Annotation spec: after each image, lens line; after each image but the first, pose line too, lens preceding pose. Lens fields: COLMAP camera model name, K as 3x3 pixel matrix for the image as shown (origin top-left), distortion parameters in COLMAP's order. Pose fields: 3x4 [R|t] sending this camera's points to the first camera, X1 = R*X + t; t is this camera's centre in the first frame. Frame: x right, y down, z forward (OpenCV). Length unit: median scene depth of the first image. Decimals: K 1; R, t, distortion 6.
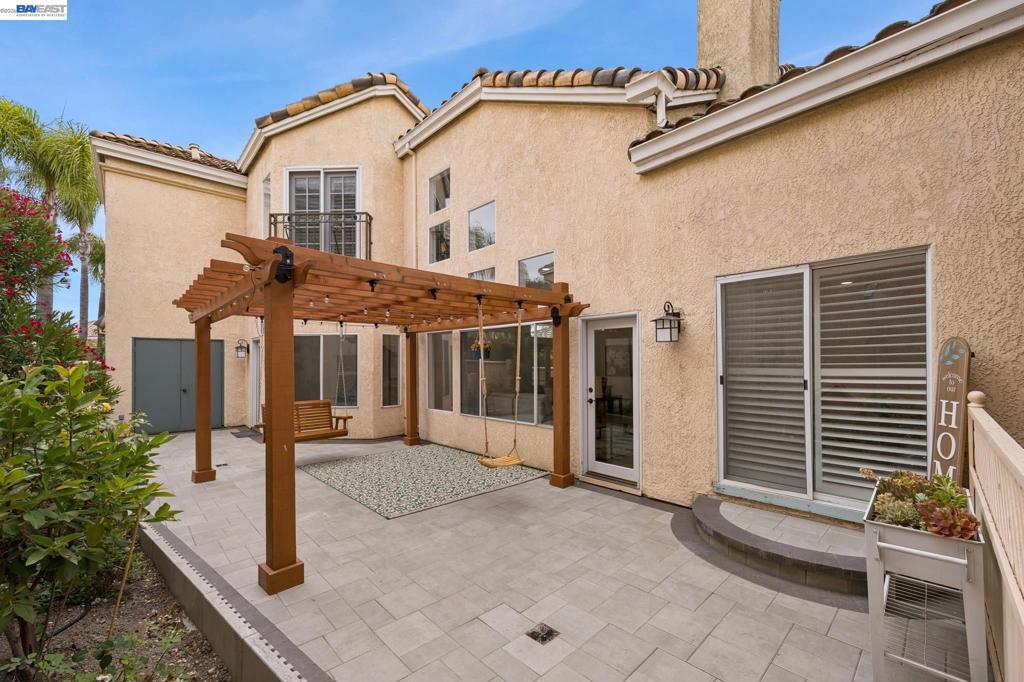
lens RADIAL K [[415.0, 0, 510.5], [0, 415.0, 361.2], [0, 0, 1]] dist [-0.000629, -0.000119]
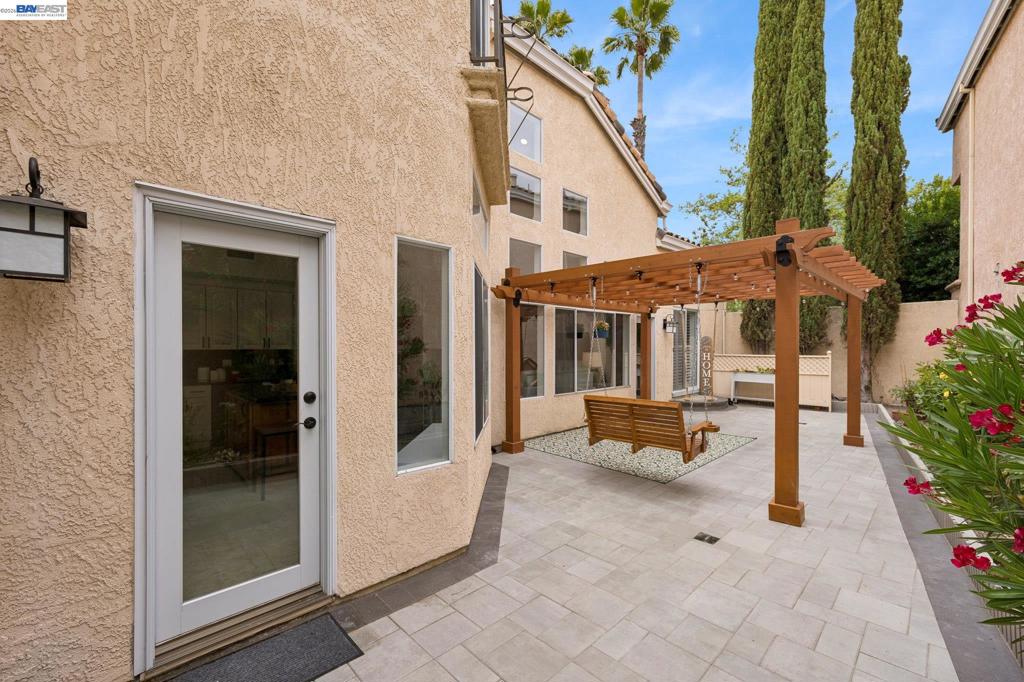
lens RADIAL K [[418.5, 0, 504.9], [0, 418.5, 342.2], [0, 0, 1]] dist [-0.004296, -0.000298]
pose [[-0.010156, 0.005638, 0.999933, -1.506482], [-0.005476, 0.999969, -0.005693, 0.016590], [-0.999933, -0.005533, -0.010125, 1.584301]]
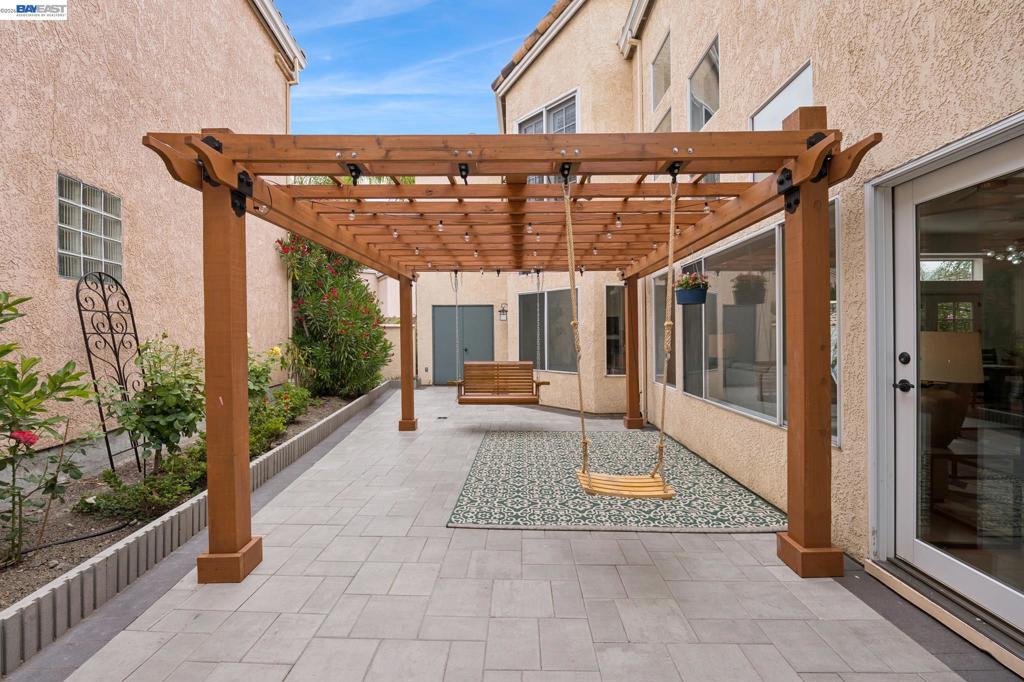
lens RADIAL K [[417.9, 0, 504.7], [0, 417.9, 340.1], [0, 0, 1]] dist [-0.013064, 0.000296]
pose [[0.707870, 0.009941, -0.706273, 0.206384], [0.000890, 0.999888, 0.014965, 0.046324], [0.706342, -0.011222, 0.707781, 0.458444]]
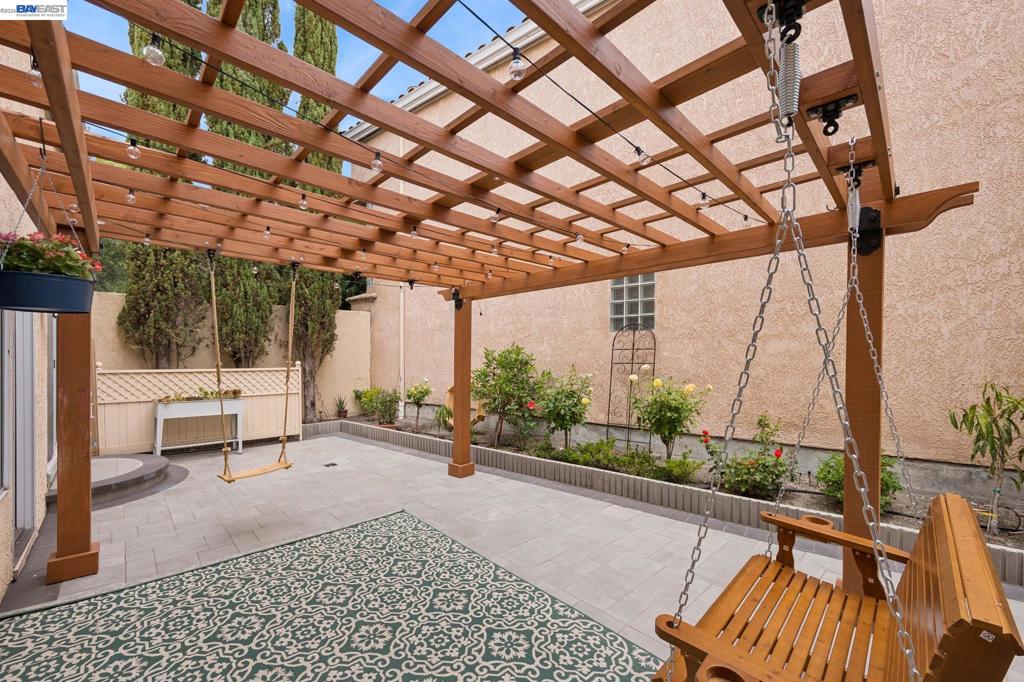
lens RADIAL K [[418.5, 0, 504.9], [0, 418.5, 342.2], [0, 0, 1]] dist [-0.004296, -0.000298]
pose [[-0.999958, 0.003932, 0.008245, -0.423440], [0.003627, 0.999322, -0.036645, 0.029431], [-0.008384, -0.036613, -0.999294, 1.544815]]
